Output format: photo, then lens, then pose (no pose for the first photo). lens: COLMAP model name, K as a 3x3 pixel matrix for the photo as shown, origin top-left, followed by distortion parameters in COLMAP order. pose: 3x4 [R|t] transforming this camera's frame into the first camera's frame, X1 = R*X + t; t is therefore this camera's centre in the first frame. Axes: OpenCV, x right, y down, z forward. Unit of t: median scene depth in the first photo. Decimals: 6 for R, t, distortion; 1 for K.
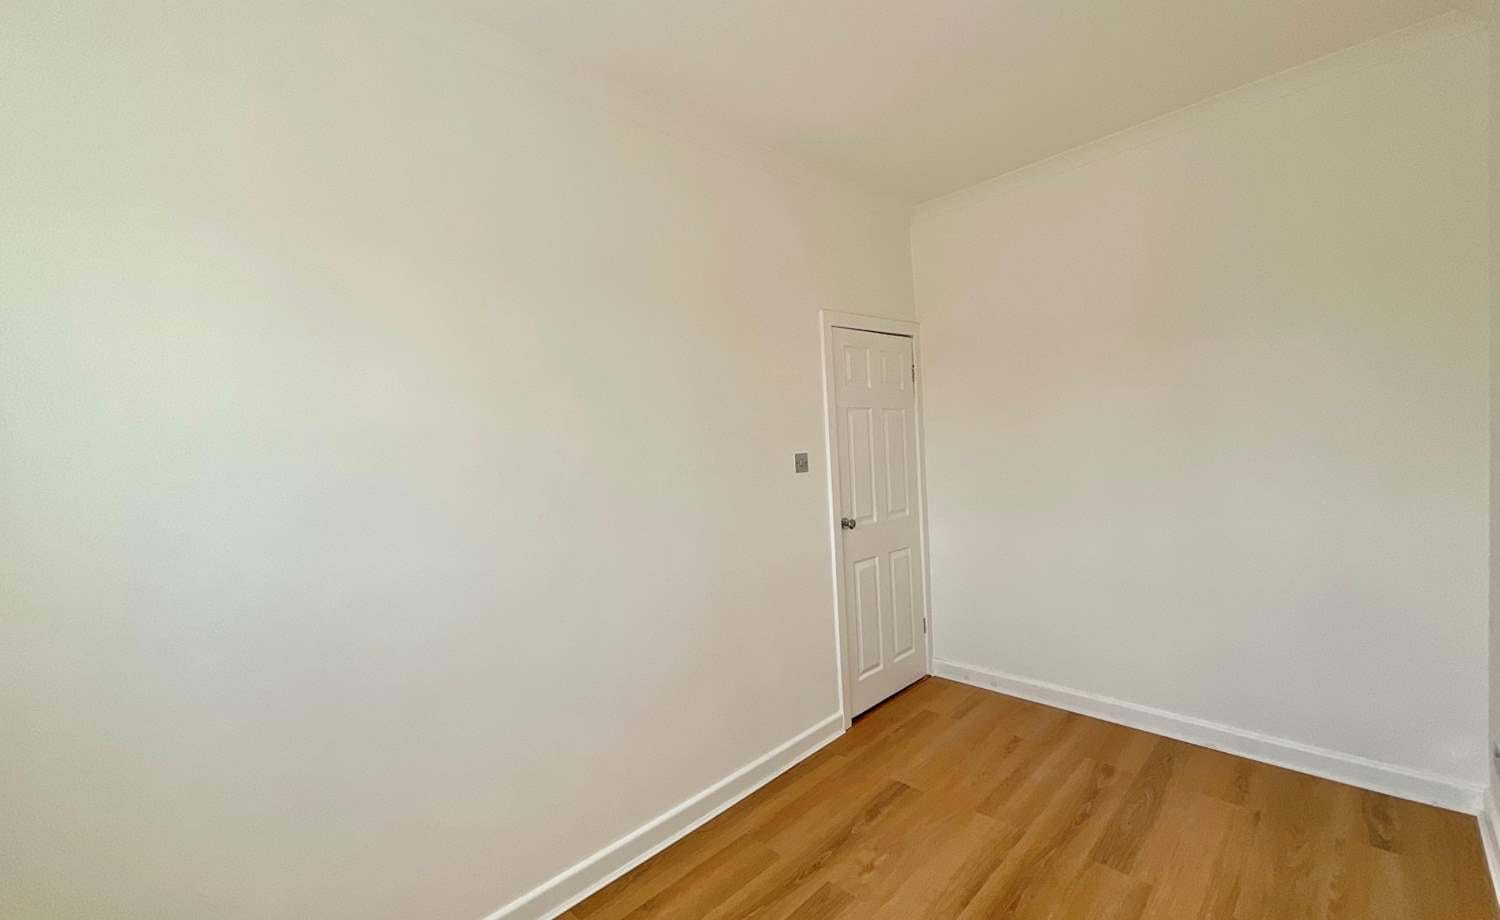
lens RADIAL K [[608.6, 0, 750.0], [0, 608.6, 460.0], [0, 0, 1]] dist [-0.000597, 0.000208]
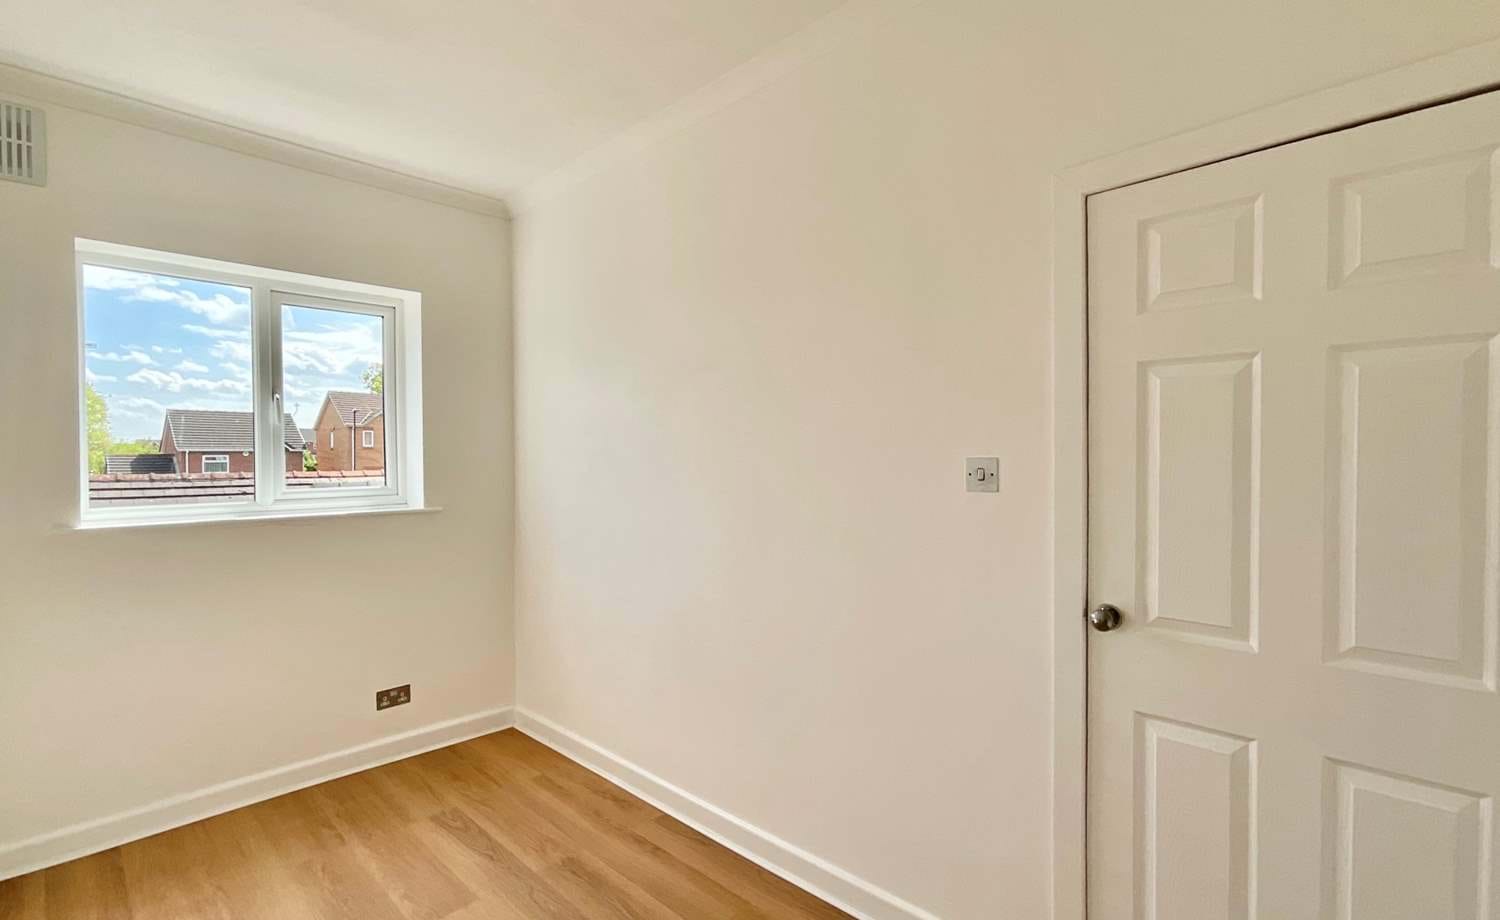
lens RADIAL K [[687.6, 0, 750.0], [0, 687.6, 460.0], [0, 0, 1]] dist [0.002643, 0.000387]
pose [[0.019026, 0.064524, -0.997735, 0.652857], [-0.023948, 0.997659, 0.064062, -0.040178], [0.999532, 0.022675, 0.020526, 0.702540]]
